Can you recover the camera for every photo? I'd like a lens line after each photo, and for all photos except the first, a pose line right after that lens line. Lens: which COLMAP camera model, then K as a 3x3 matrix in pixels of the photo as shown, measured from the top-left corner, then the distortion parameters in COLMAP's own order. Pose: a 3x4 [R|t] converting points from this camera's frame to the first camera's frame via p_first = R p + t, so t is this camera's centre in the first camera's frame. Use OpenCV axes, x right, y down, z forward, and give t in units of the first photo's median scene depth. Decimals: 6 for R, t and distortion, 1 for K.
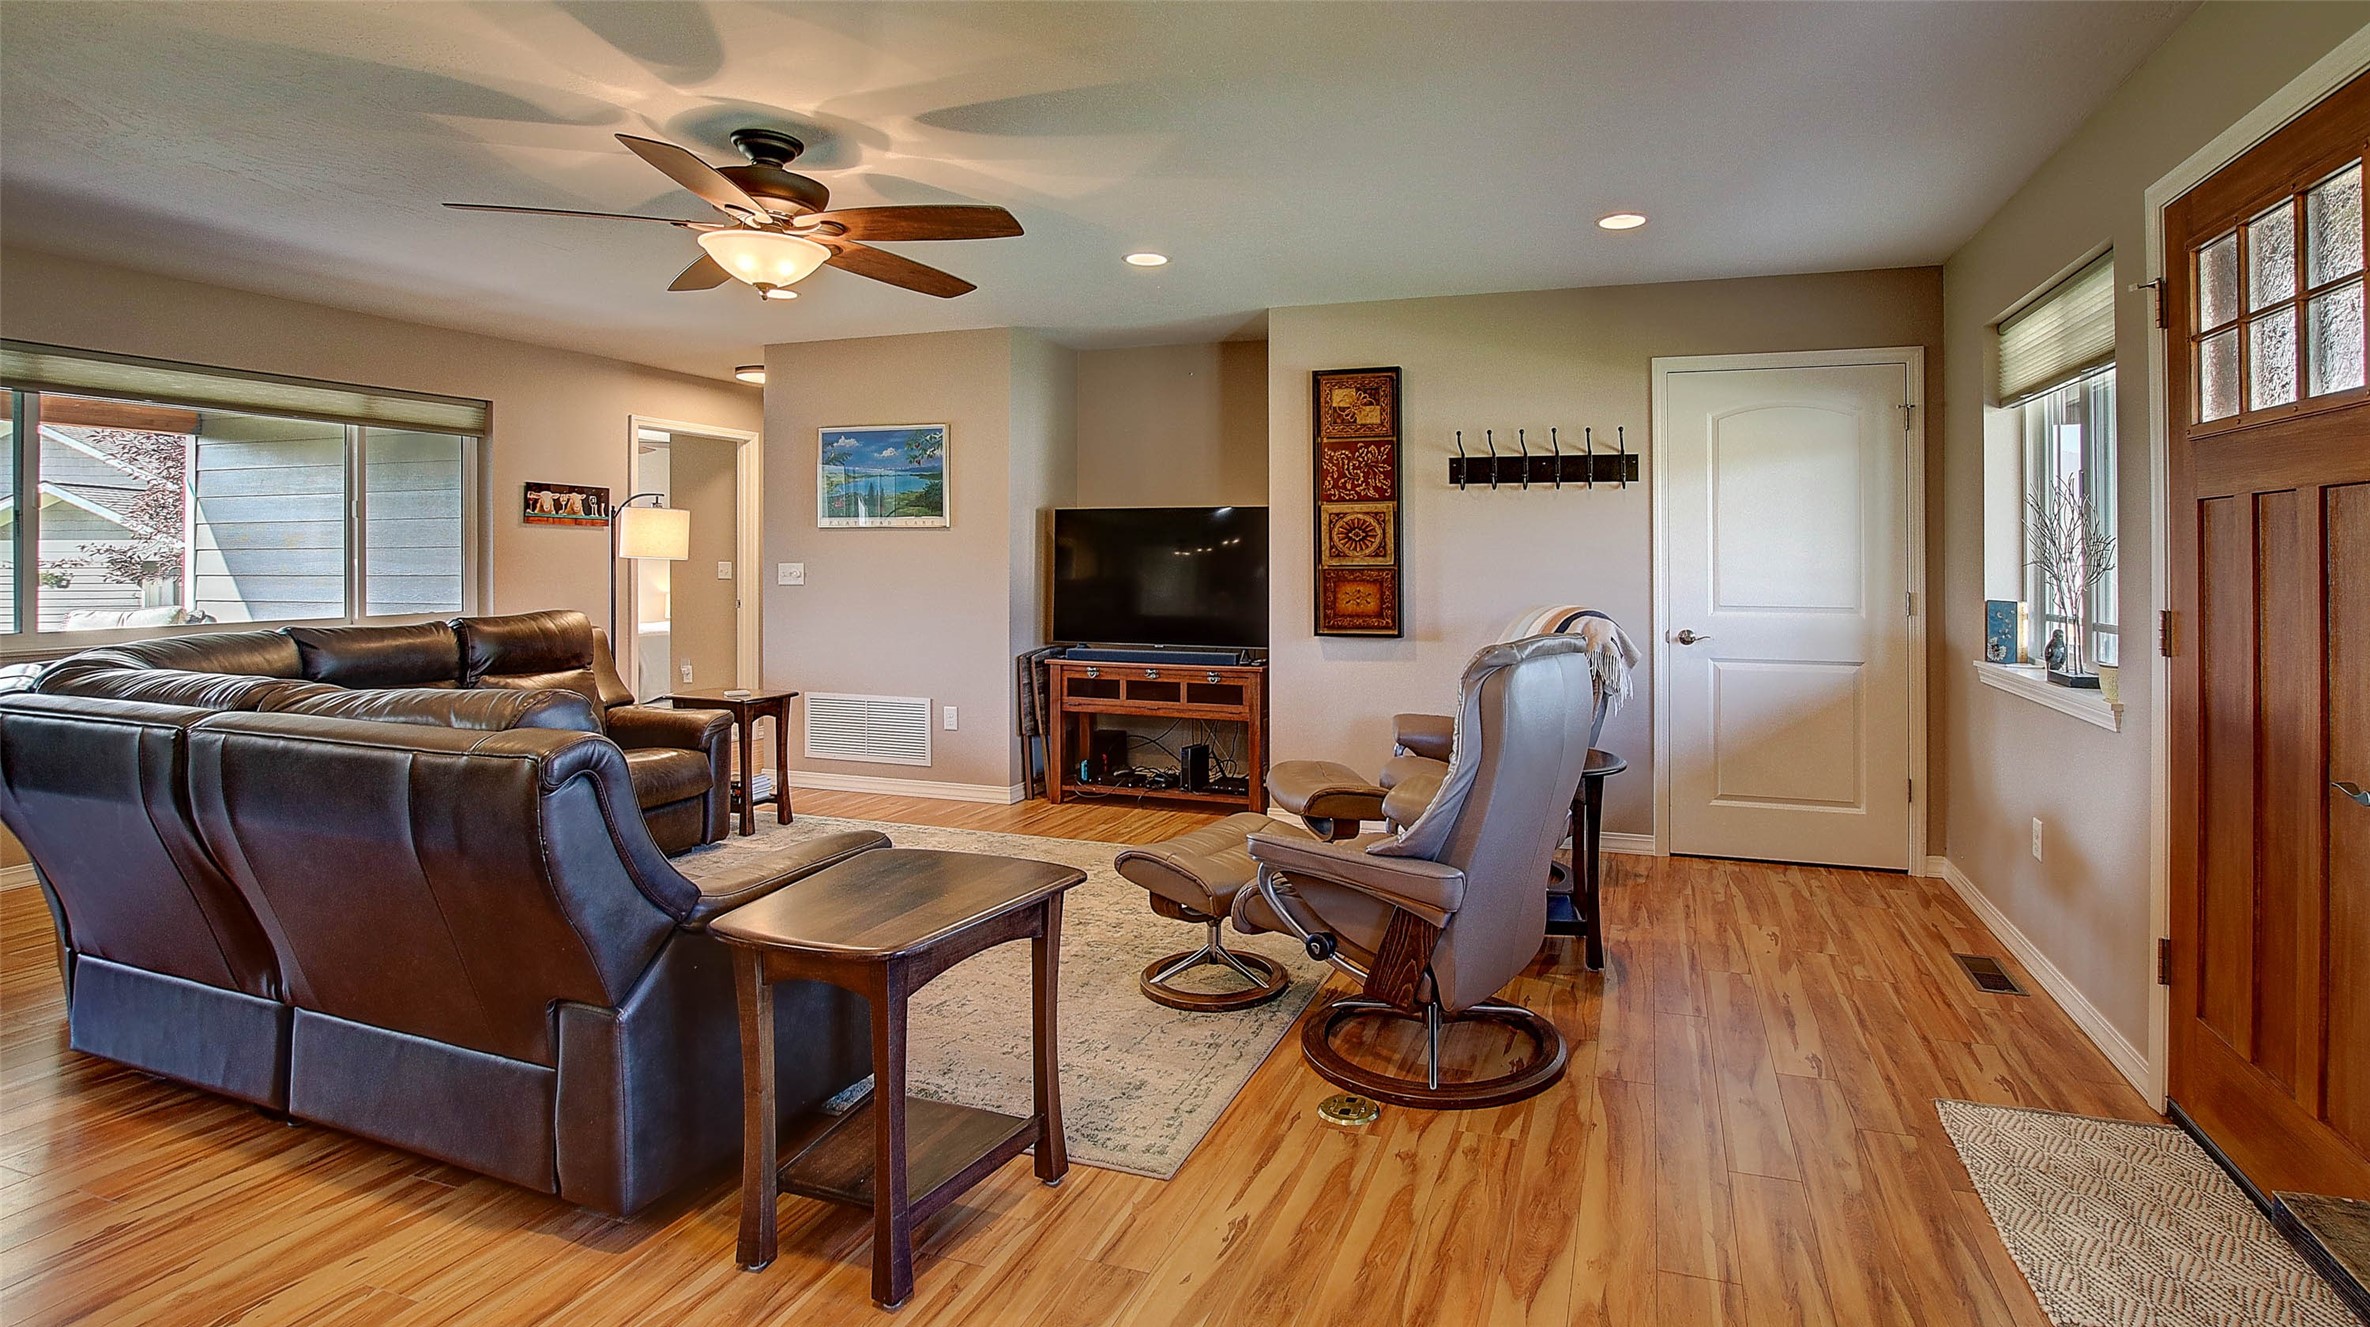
lens RADIAL K [[1118.0, 0, 1279.1], [0, 1118.0, 546.1], [0, 0, 1]] dist [-0.023332, 0.001729]
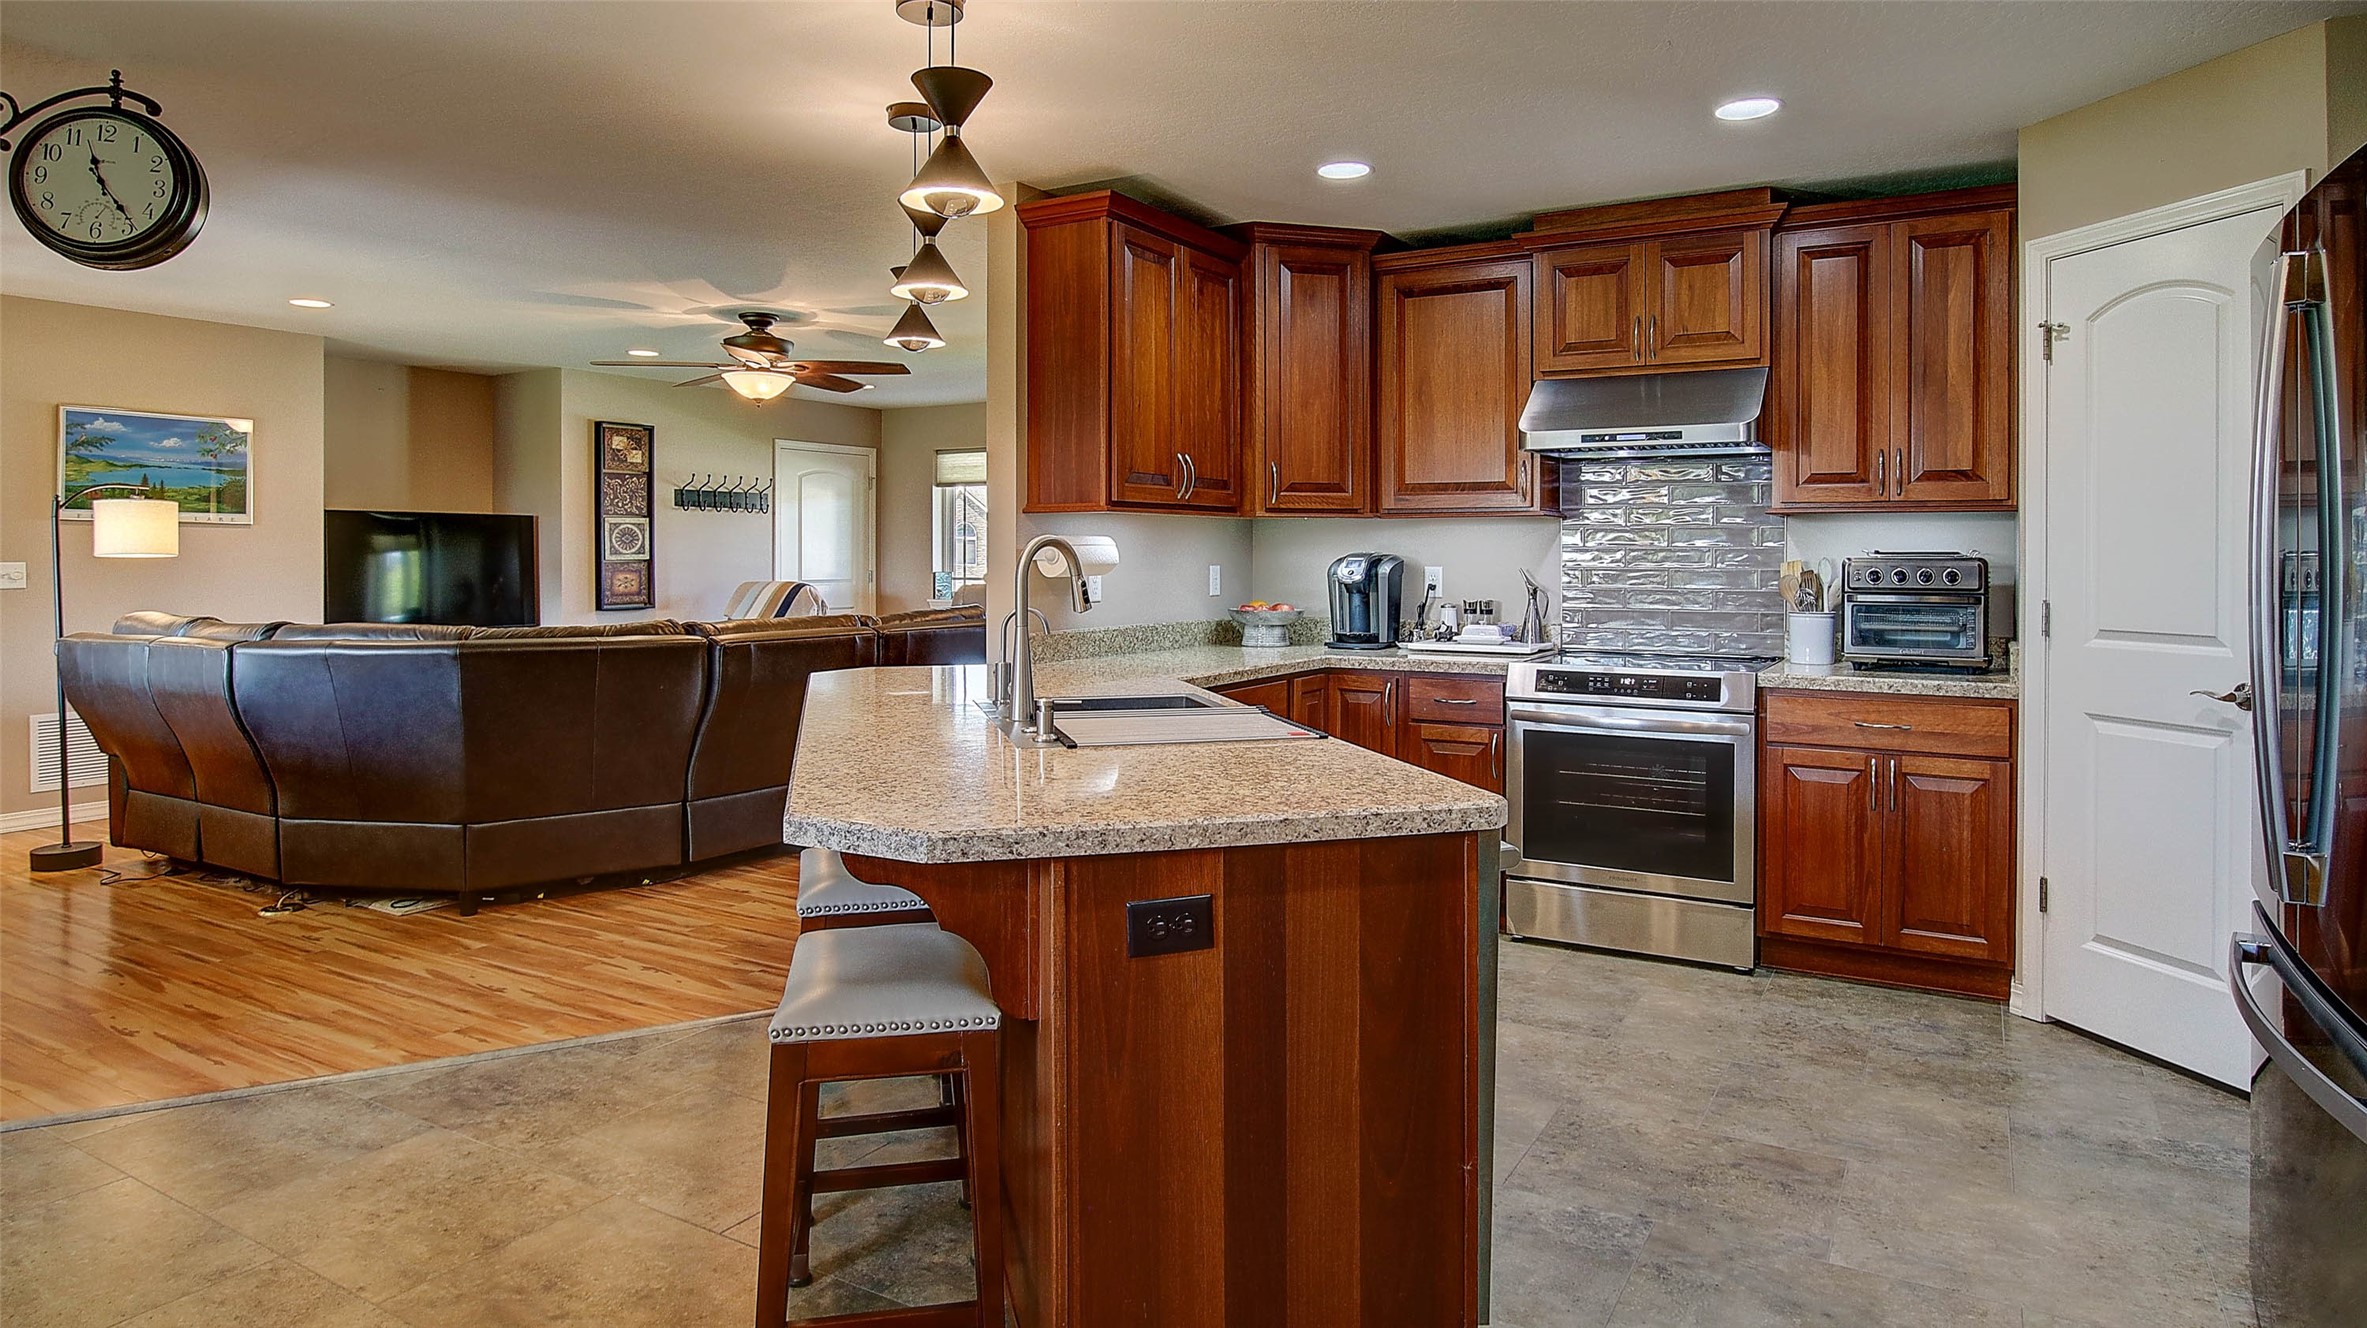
lens RADIAL K [[1342.6, 0, 1248.7], [0, 1342.6, 556.9], [0, 0, 1]] dist [-0.001190, 0.002896]
pose [[0.167228, -0.003040, 0.985913, -1.631364], [-0.002520, 0.999991, 0.003510, 0.005938], [-0.985915, -0.003071, 0.167219, -0.083889]]
